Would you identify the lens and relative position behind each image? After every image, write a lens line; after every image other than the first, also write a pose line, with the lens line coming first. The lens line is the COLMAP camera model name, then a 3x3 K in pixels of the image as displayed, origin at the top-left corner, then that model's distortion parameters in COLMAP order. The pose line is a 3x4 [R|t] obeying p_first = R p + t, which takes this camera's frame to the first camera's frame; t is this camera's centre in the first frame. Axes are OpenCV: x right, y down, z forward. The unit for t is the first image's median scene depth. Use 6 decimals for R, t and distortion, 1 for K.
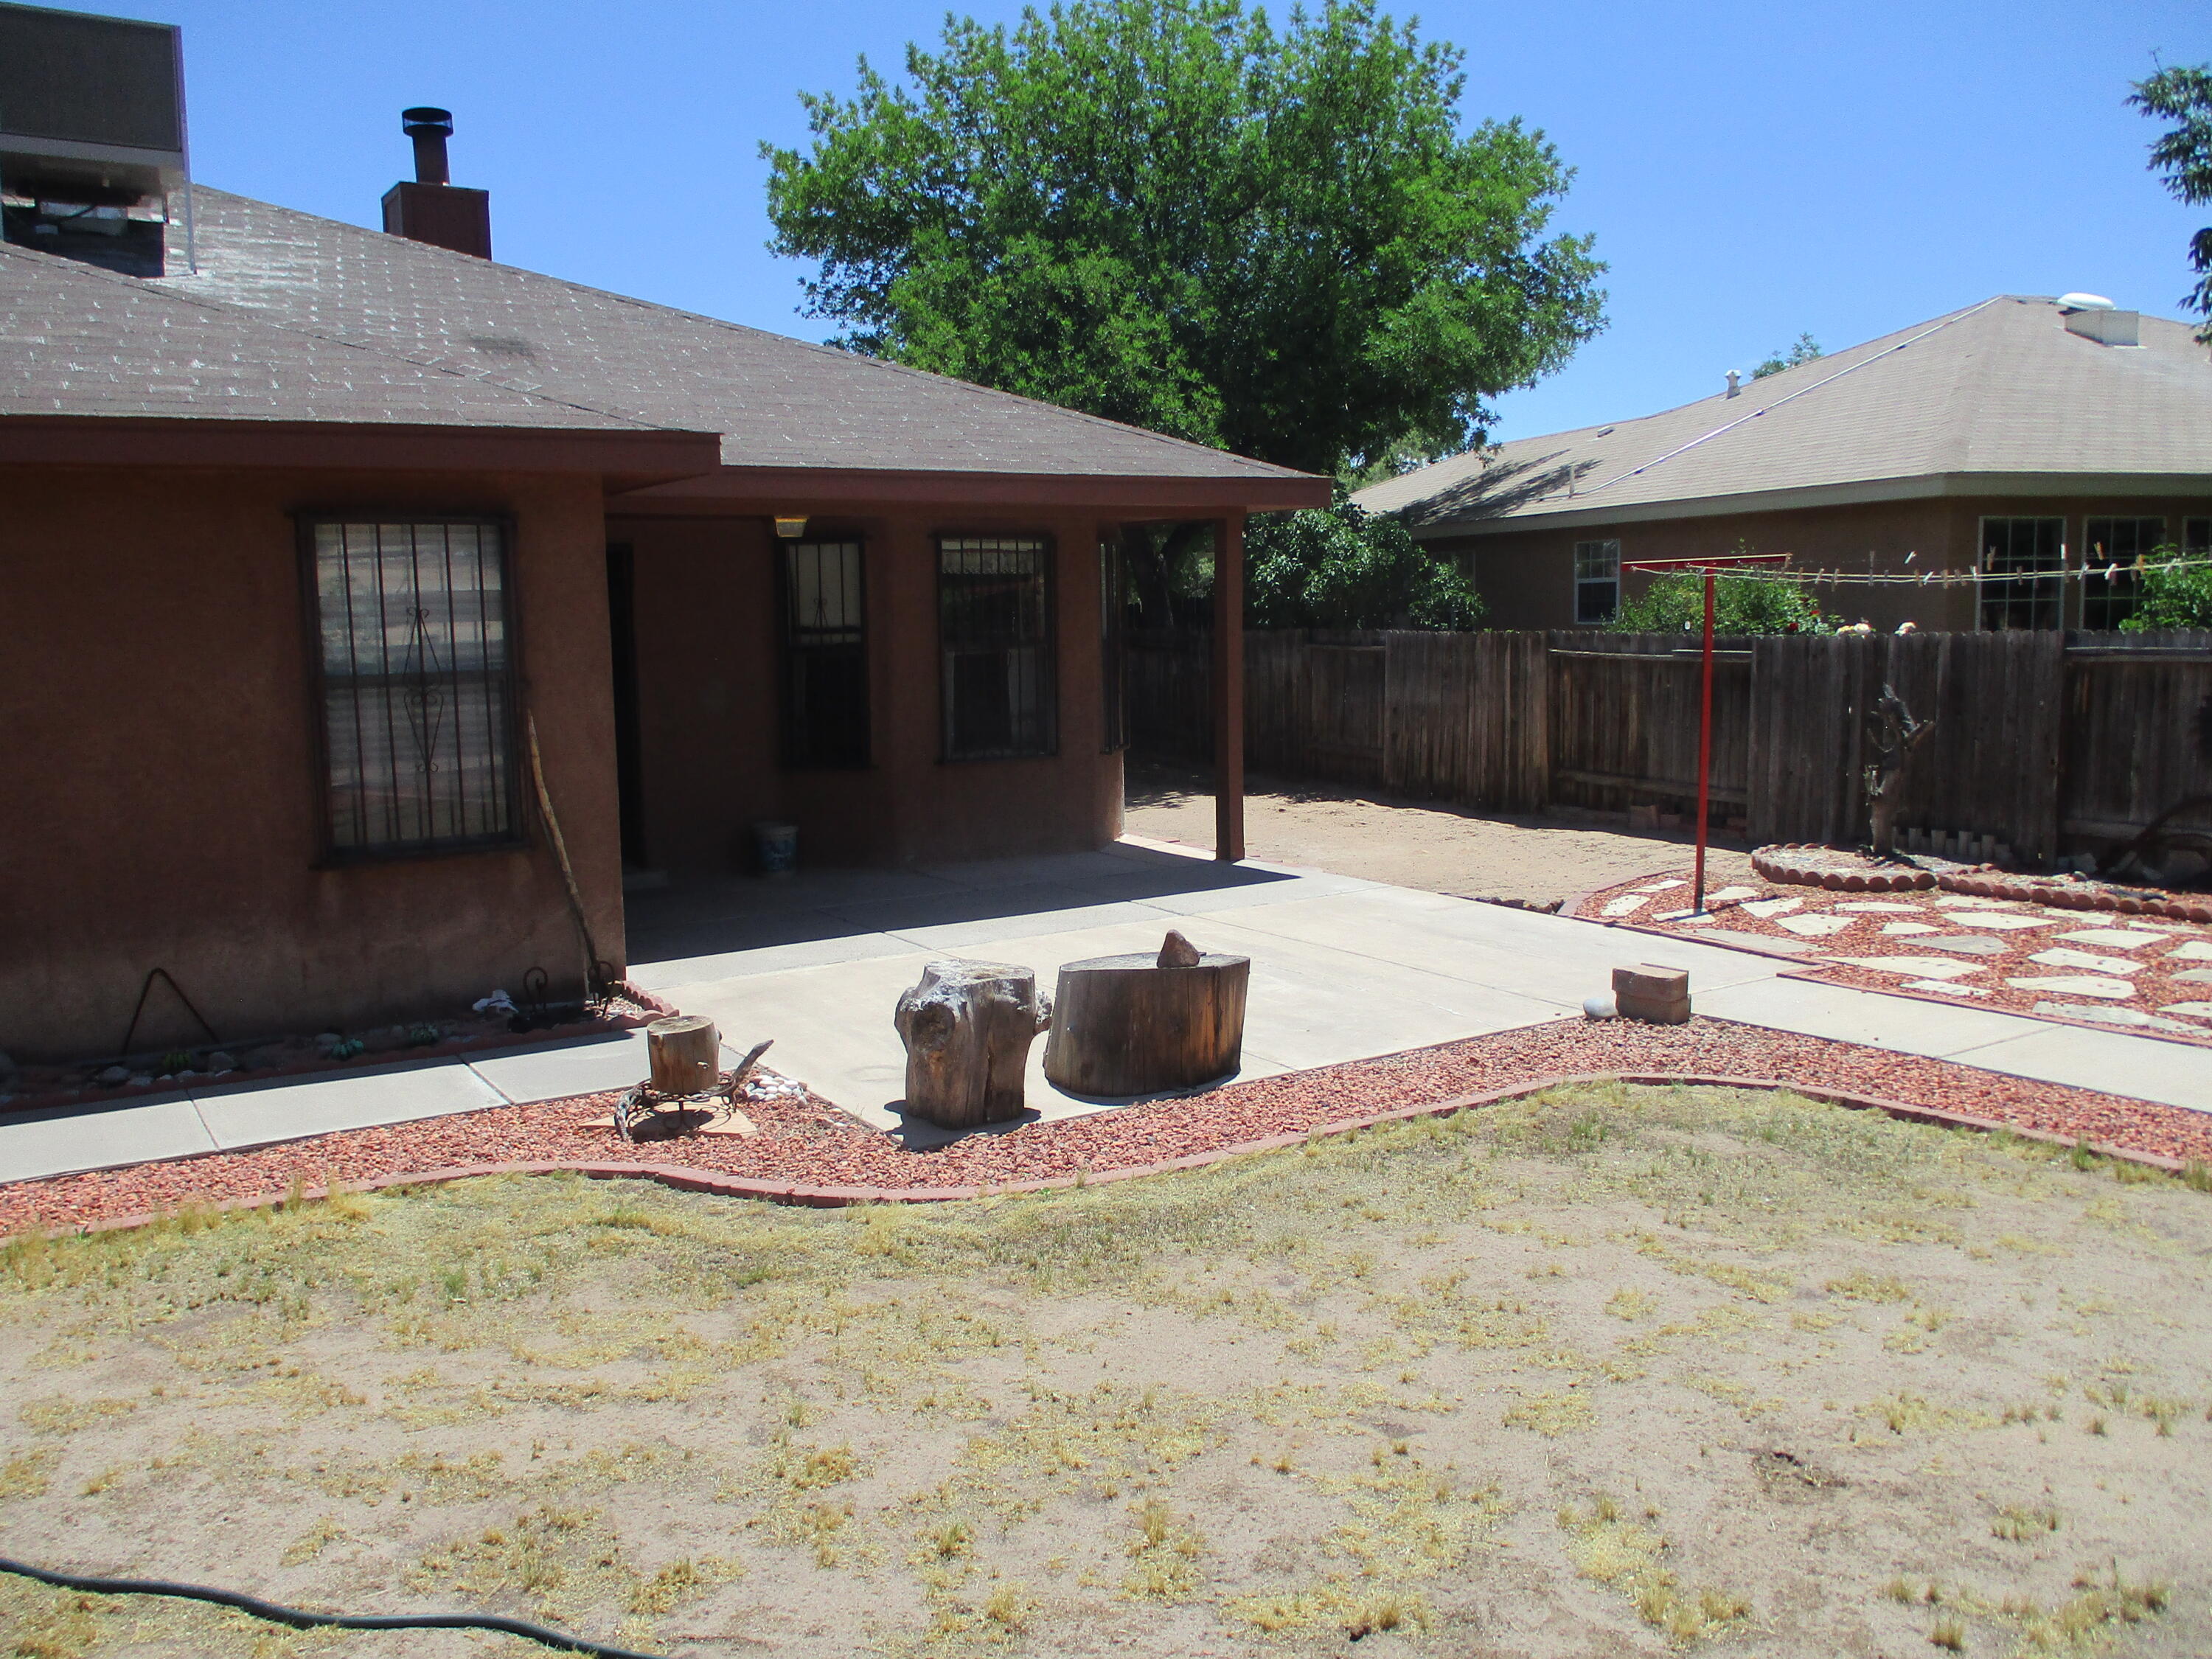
lens RADIAL K [[1837.9, 0, 1100.5], [0, 1837.9, 812.7], [0, 0, 1]] dist [-0.027765, 0.004667]
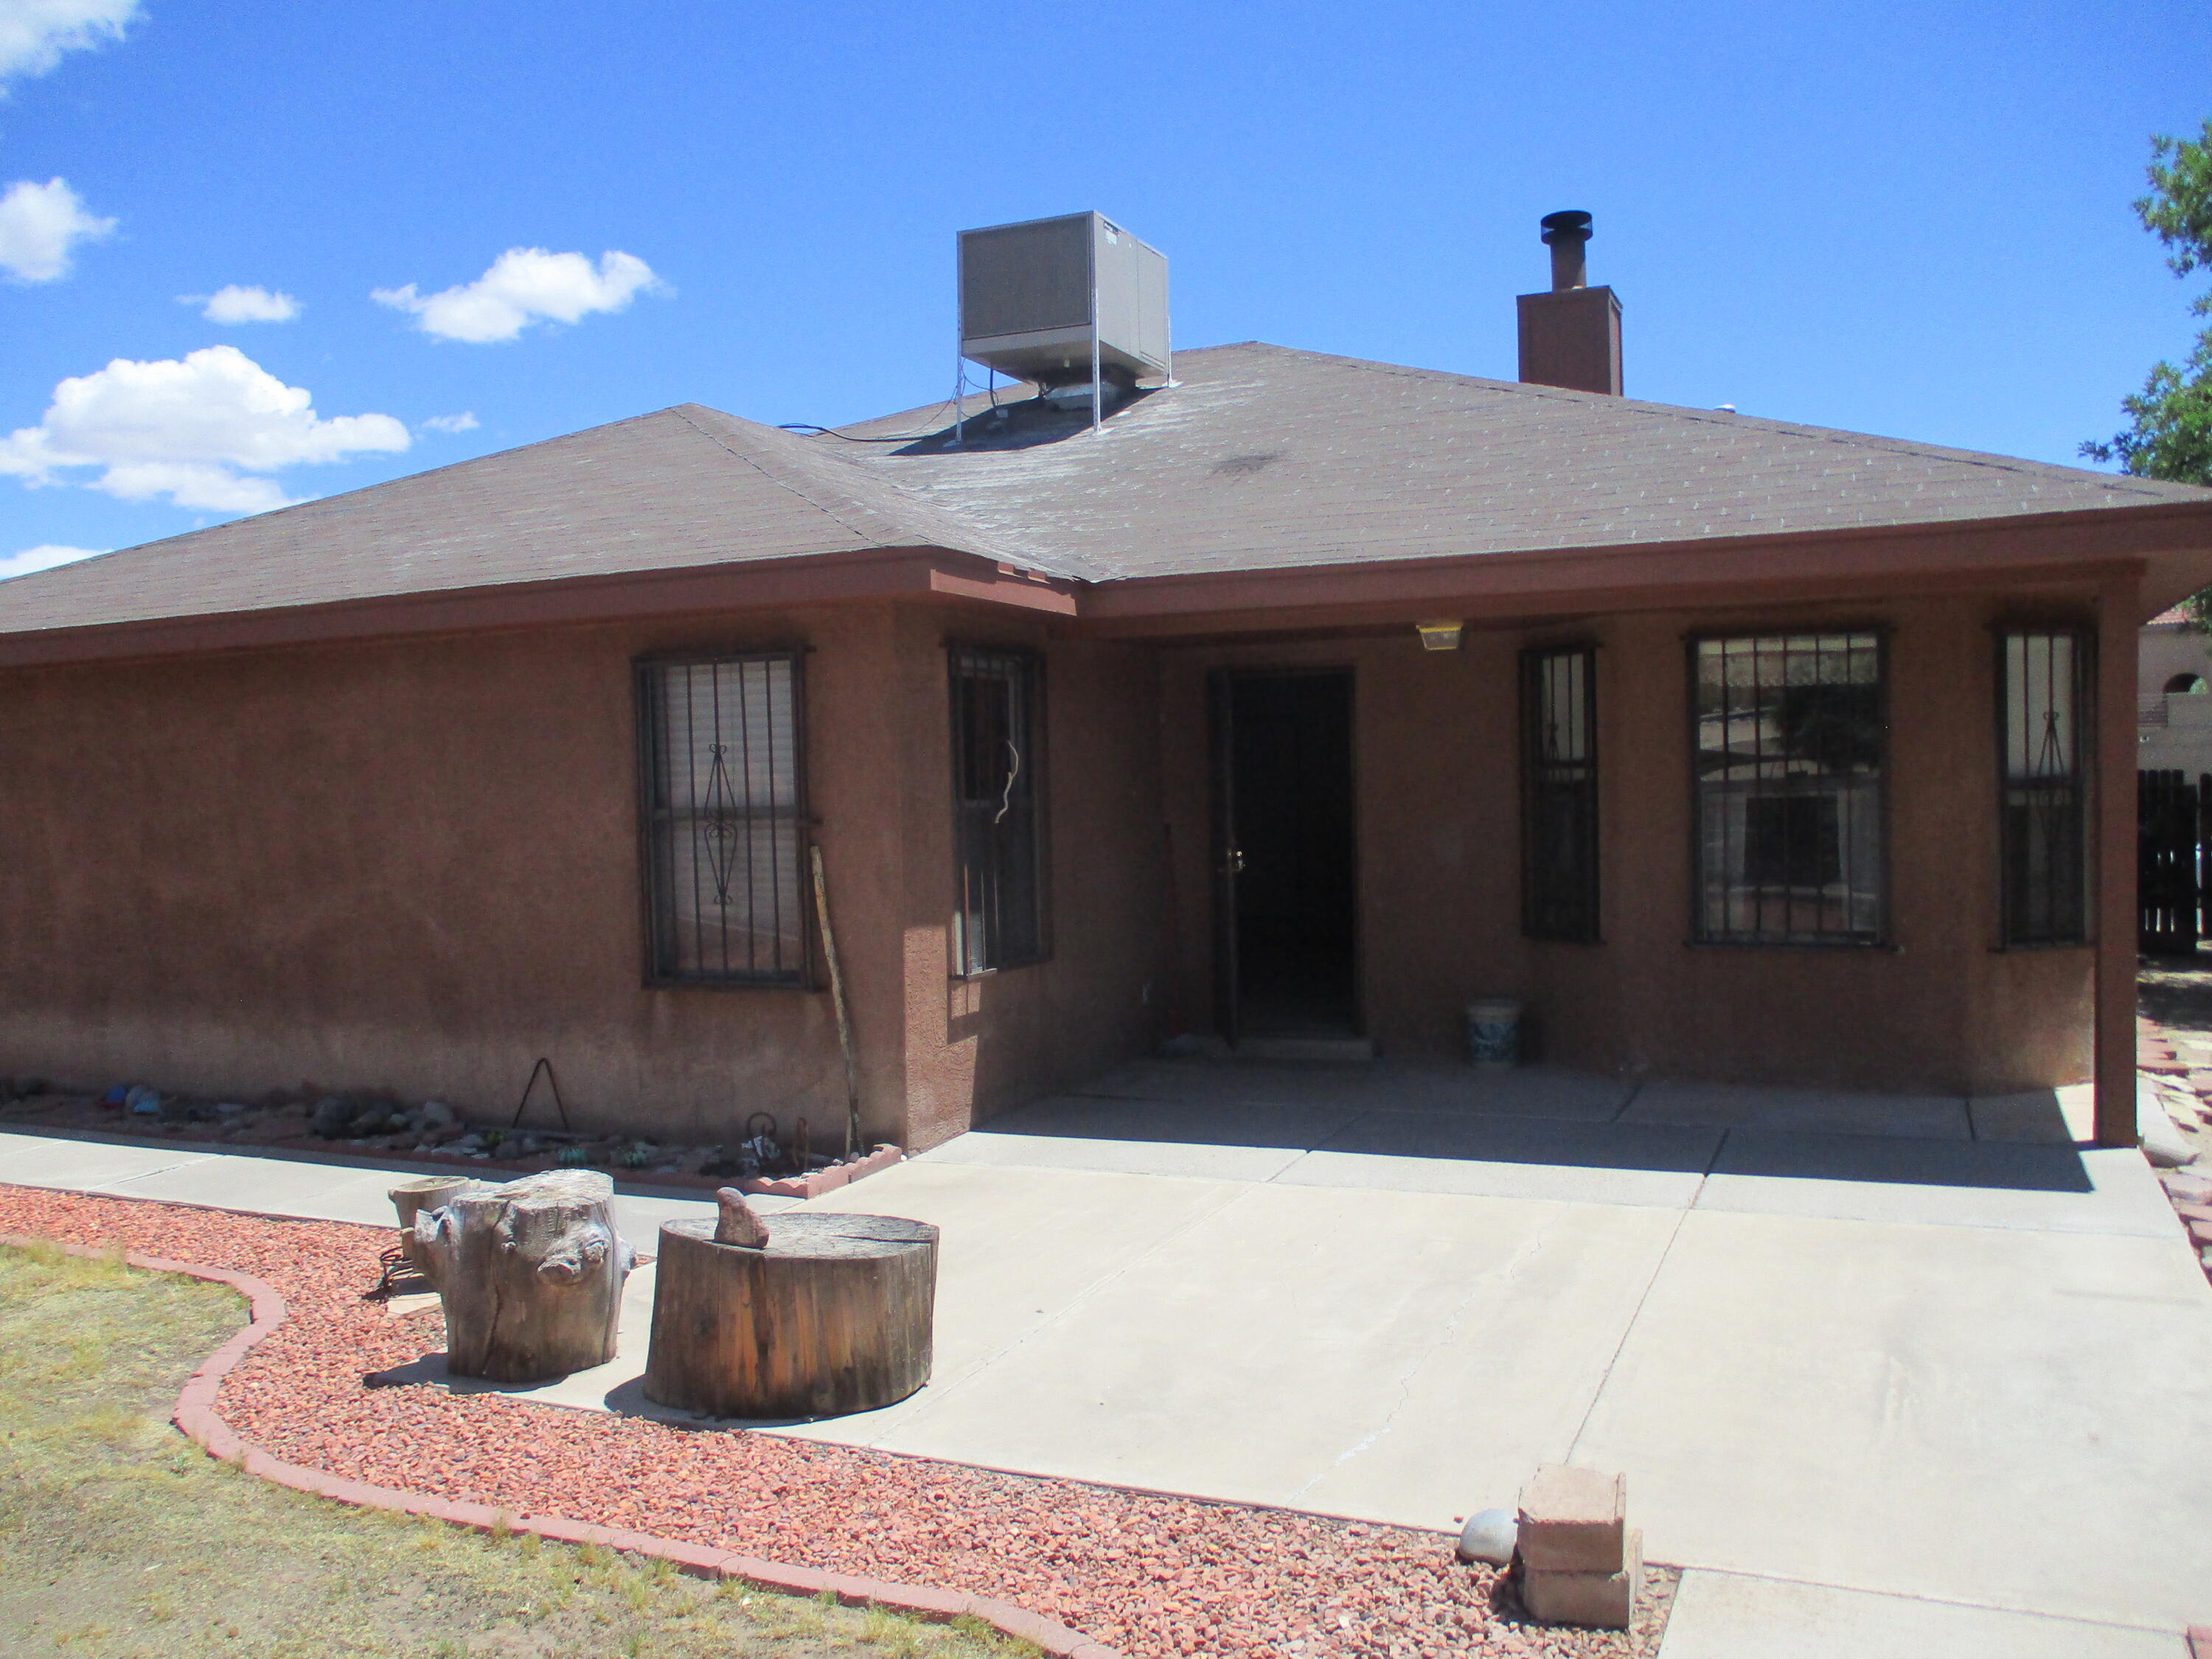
lens RADIAL K [[1837.9, 0, 1100.5], [0, 1837.9, 812.7], [0, 0, 1]] dist [-0.027765, 0.004667]
pose [[0.542078, 0.024139, -0.839981, 0.585769], [-0.081142, 0.996420, -0.023729, -0.063579], [0.836402, 0.081021, 0.542096, 0.594989]]
